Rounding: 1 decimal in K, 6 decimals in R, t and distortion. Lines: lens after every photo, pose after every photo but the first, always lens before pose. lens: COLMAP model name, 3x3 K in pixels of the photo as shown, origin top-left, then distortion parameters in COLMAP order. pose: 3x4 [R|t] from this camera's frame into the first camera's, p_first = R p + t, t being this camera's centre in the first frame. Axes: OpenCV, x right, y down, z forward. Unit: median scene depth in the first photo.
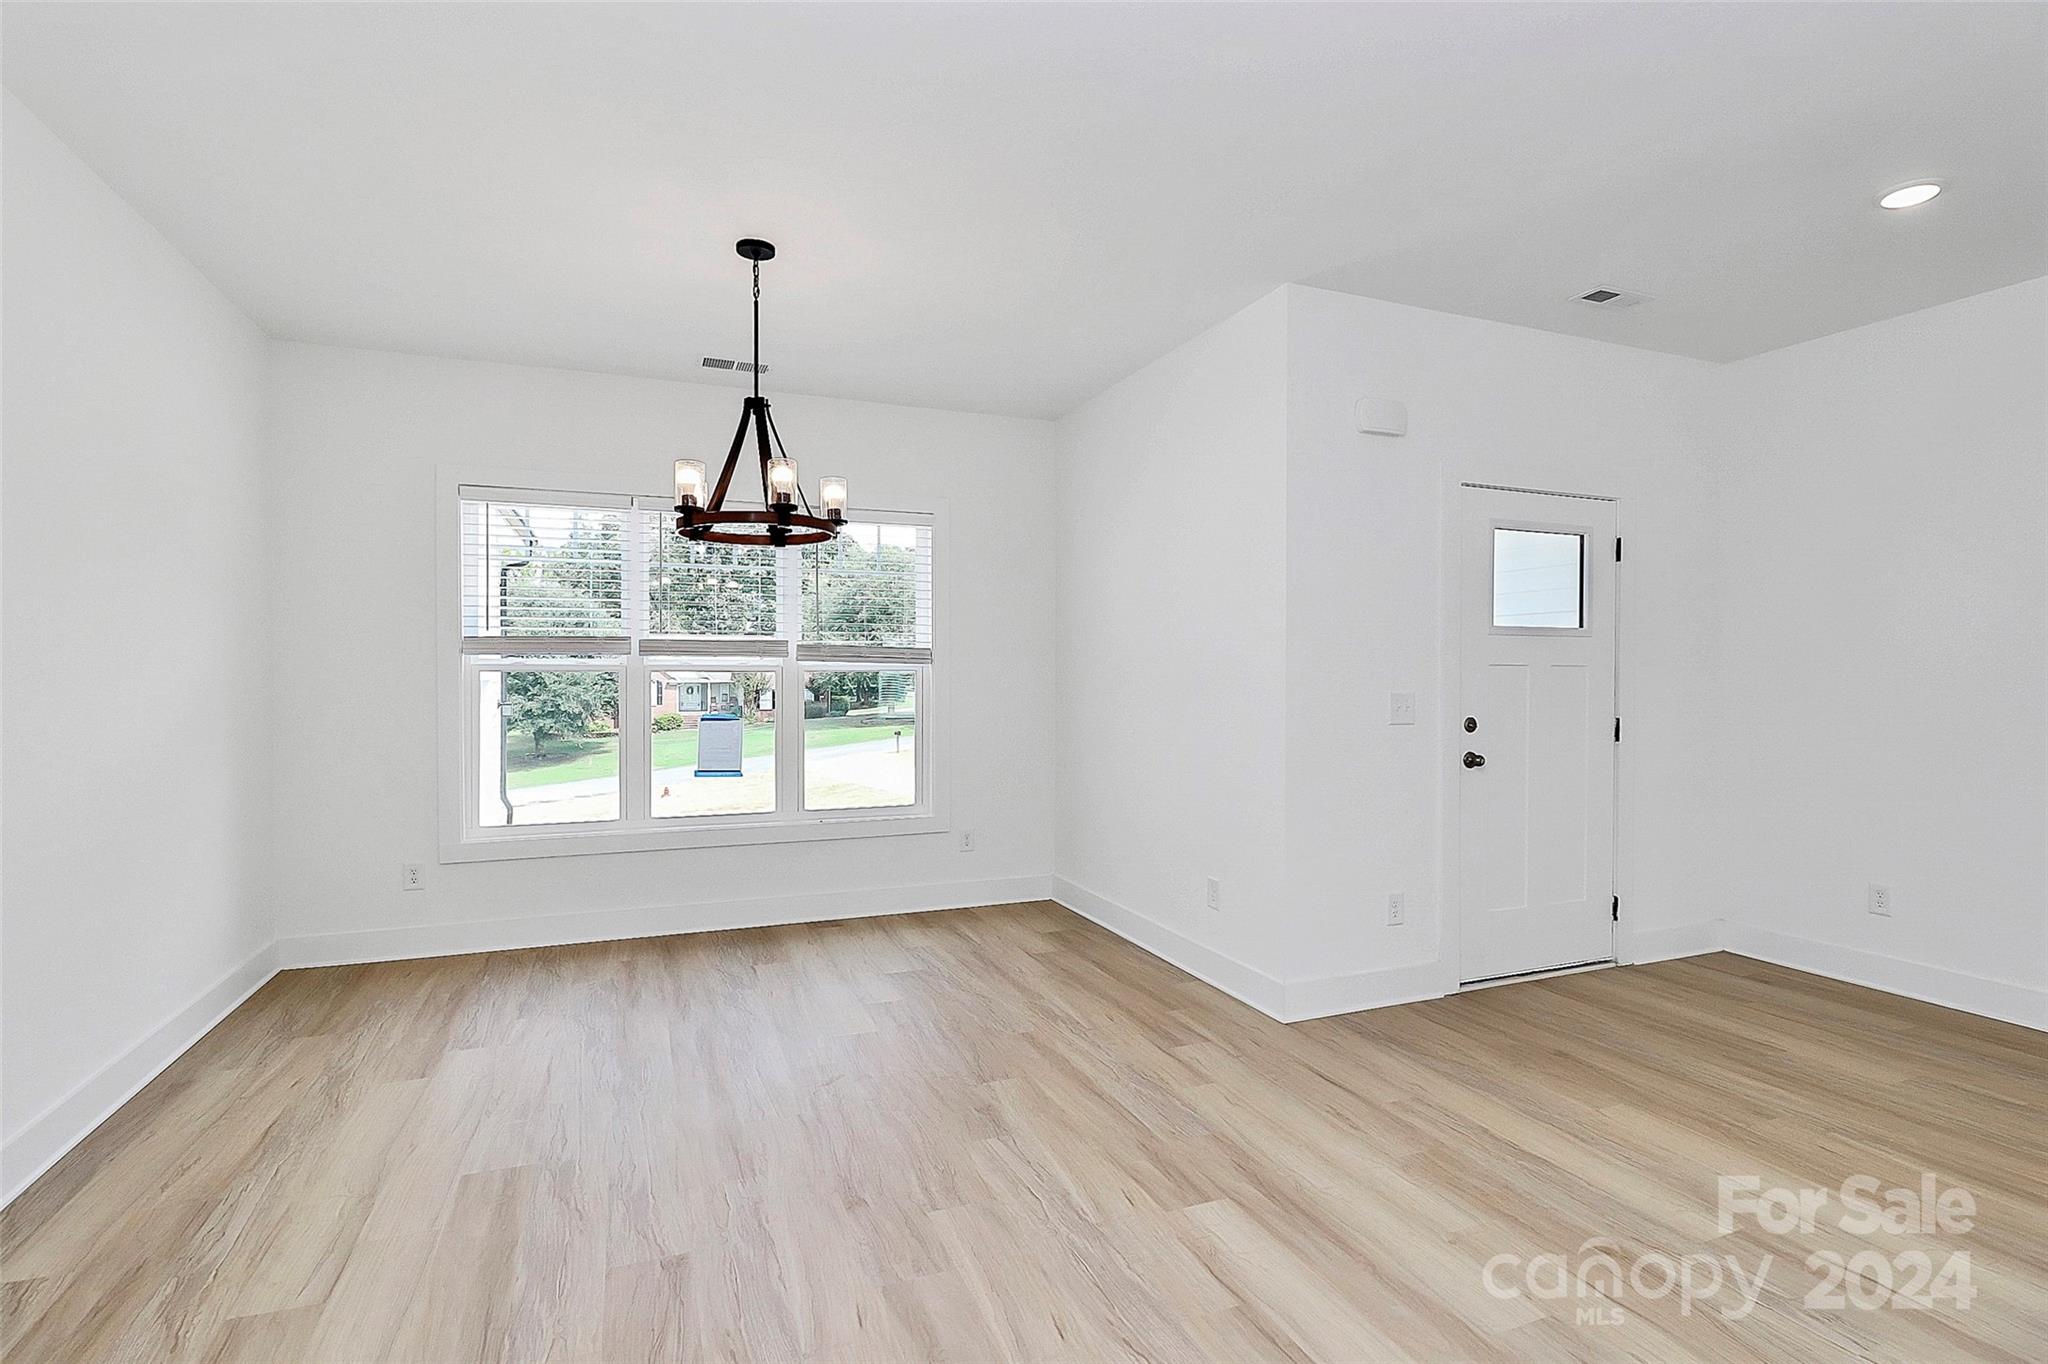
lens RADIAL K [[982.6, 0, 1038.0], [0, 982.6, 679.7], [0, 0, 1]] dist [-0.000872, -0.001461]
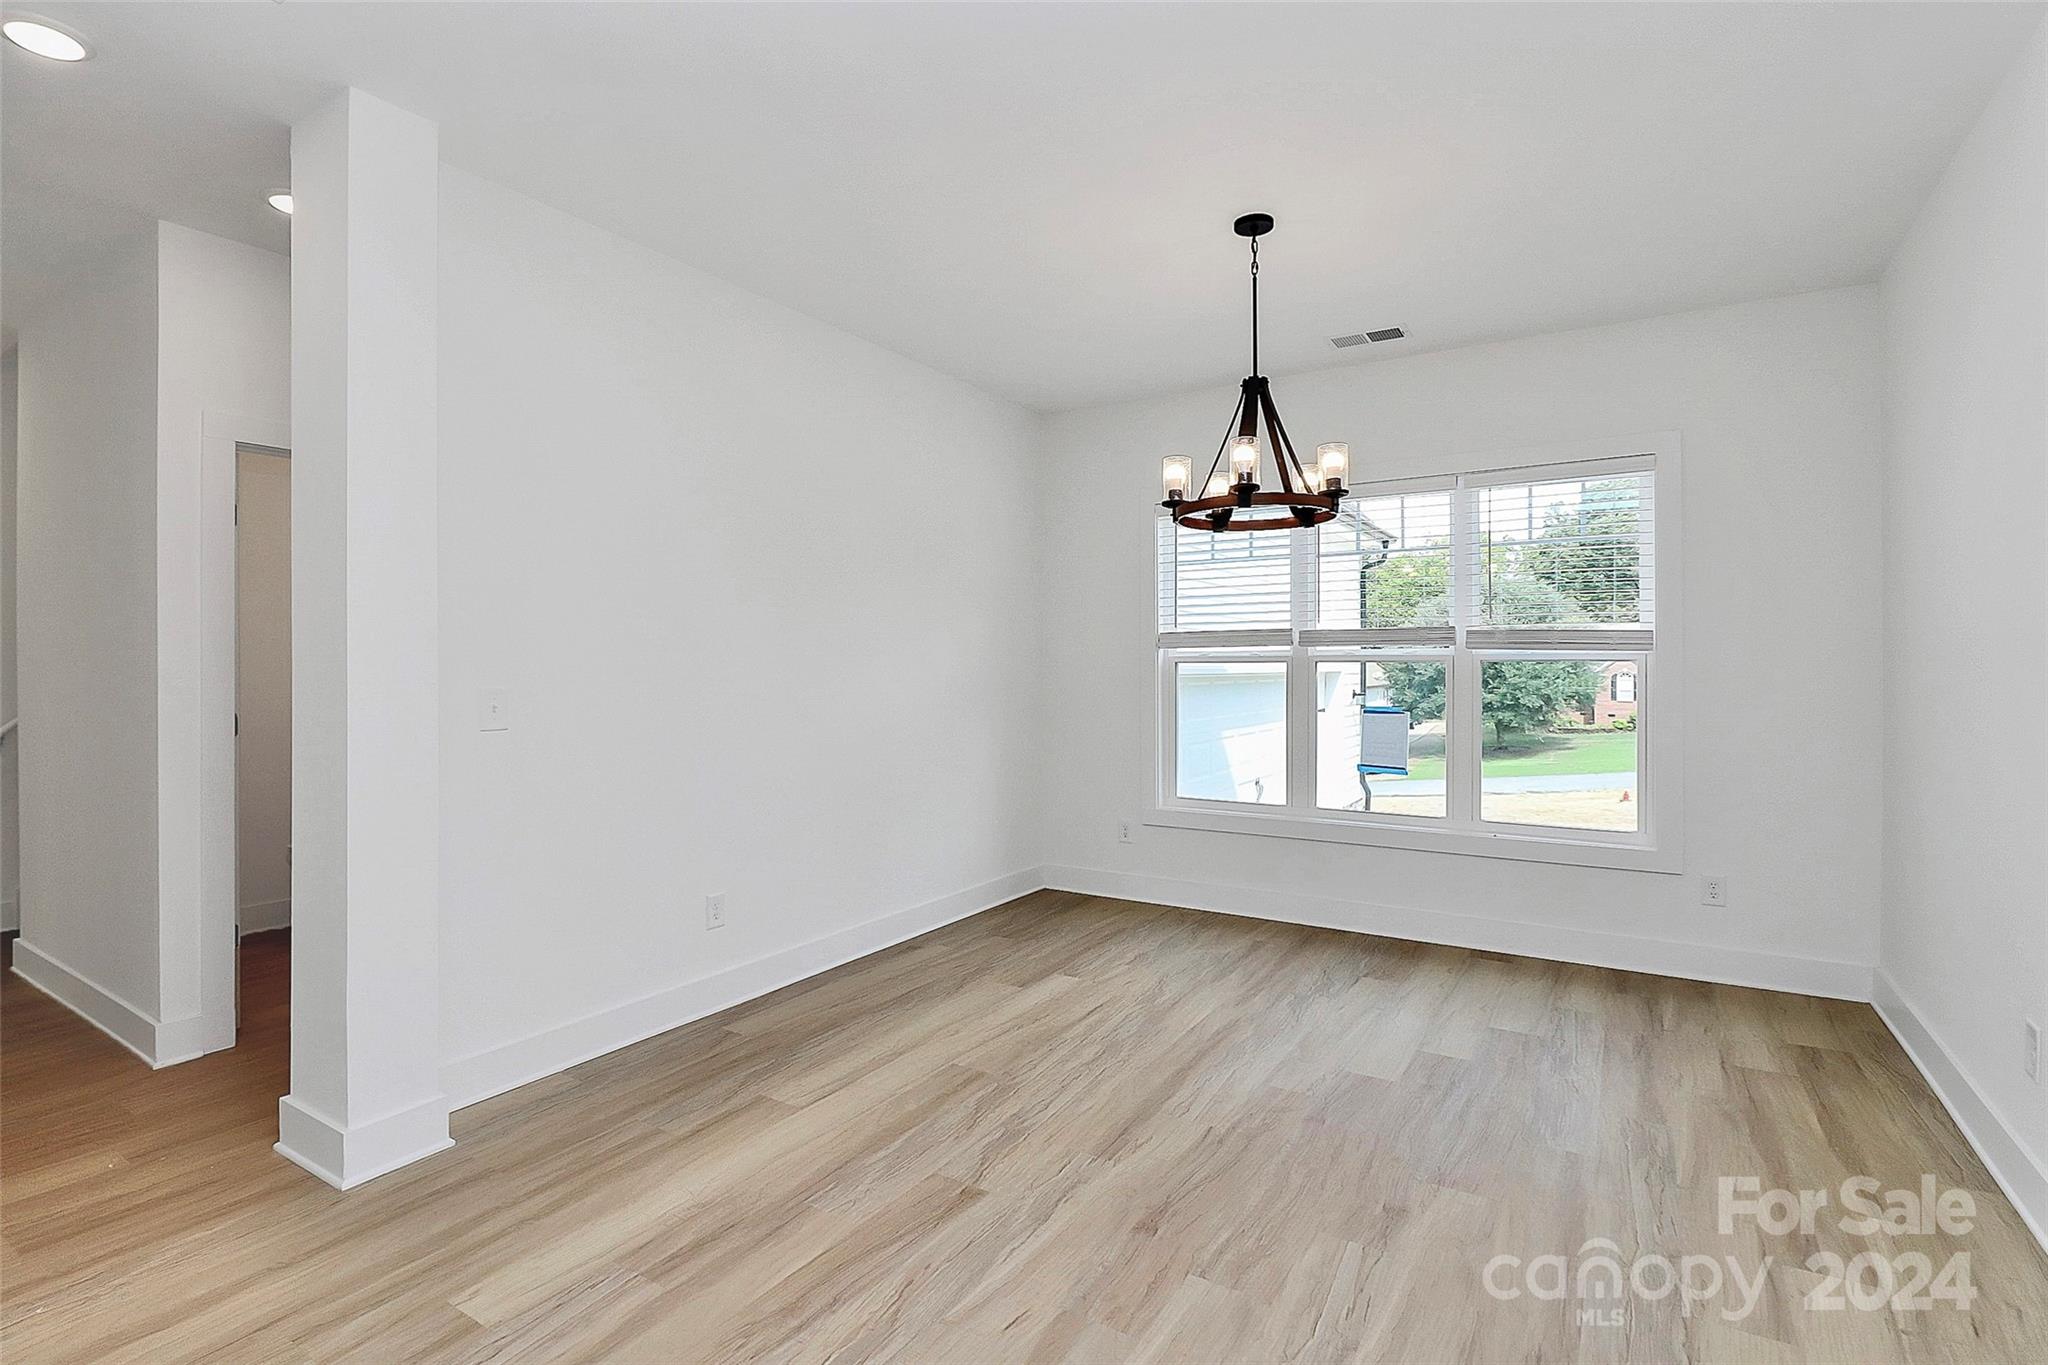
lens RADIAL K [[974.8, 0, 1026.8], [0, 974.8, 665.1], [0, 0, 1]] dist [-0.001580, -0.000870]
pose [[0.586976, -0.001330, -0.809603, 0.248373], [-0.005290, 0.999971, -0.005477, 0.001684], [0.809587, 0.007497, 0.586952, 0.178910]]
